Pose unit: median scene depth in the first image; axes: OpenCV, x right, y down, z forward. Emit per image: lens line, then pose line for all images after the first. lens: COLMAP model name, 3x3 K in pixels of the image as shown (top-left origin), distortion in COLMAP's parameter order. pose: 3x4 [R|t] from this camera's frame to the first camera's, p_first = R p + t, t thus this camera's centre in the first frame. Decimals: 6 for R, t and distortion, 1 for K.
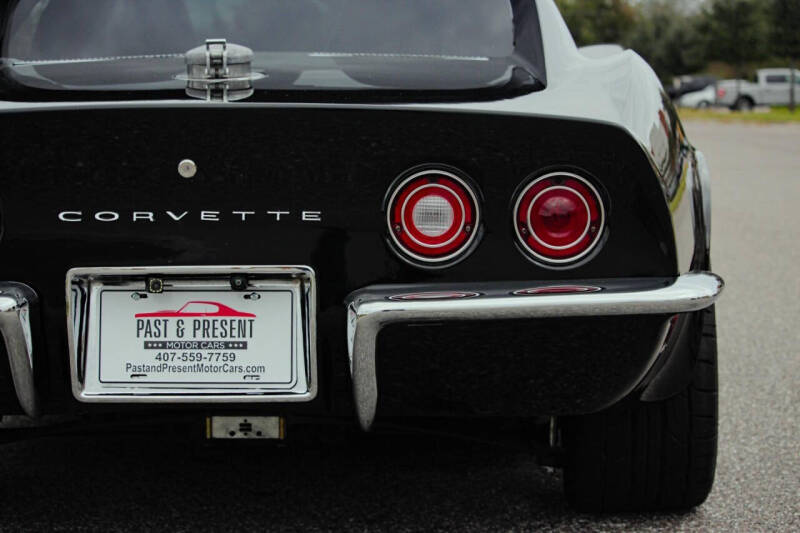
lens RADIAL K [[2125.6, 0, 397.6], [0, 2125.6, 262.4], [0, 0, 1]] dist [-0.456265, 0.000000]
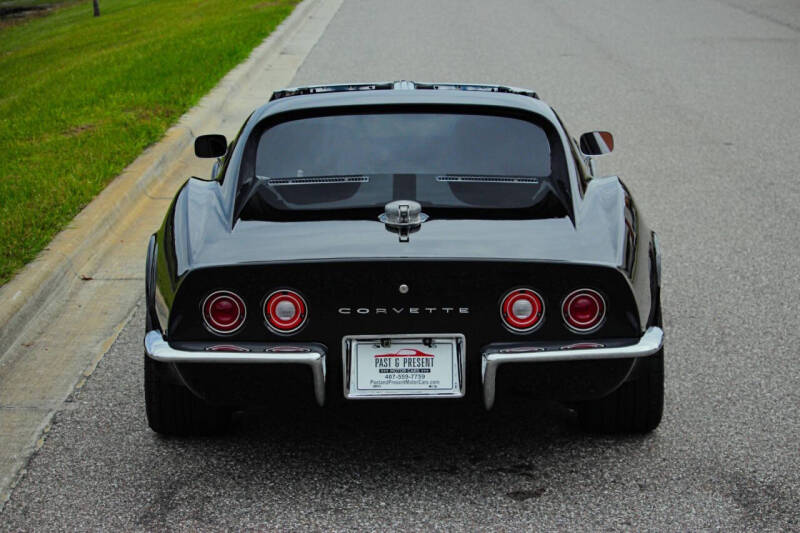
lens RADIAL K [[2125.6, 0, 407.9], [0, 2125.6, 266.6], [0, 0, 1]] dist [-0.456265, 0.000000]
pose [[0.999839, -0.006155, 0.016864, -0.125737], [0.004516, 0.995412, 0.095577, -0.254202], [-0.017375, -0.095485, 0.995279, -1.015601]]
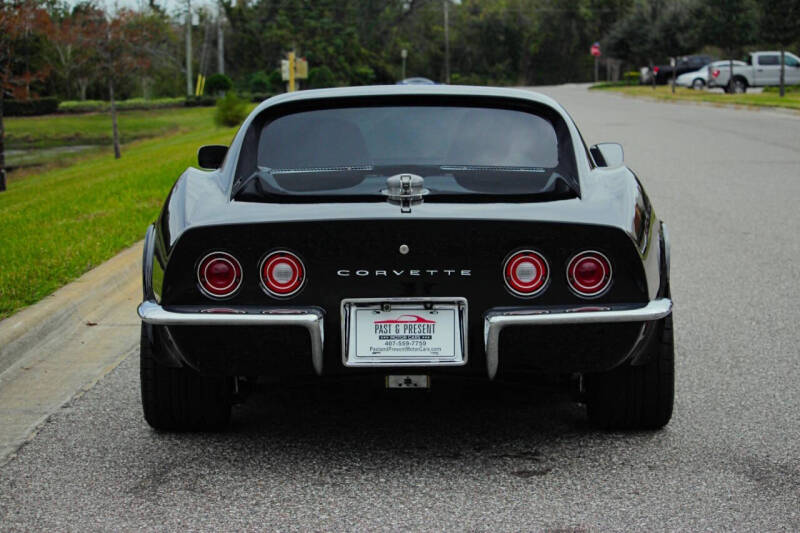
lens RADIAL K [[2125.6, 0, 394.9], [0, 2125.6, 265.8], [0, 0, 1]] dist [-0.456265, 0.000000]
pose [[0.999998, -0.001989, -0.000167, -0.104337], [0.001991, 0.999885, 0.015012, -0.057092], [0.000137, -0.015012, 0.999887, -0.973881]]
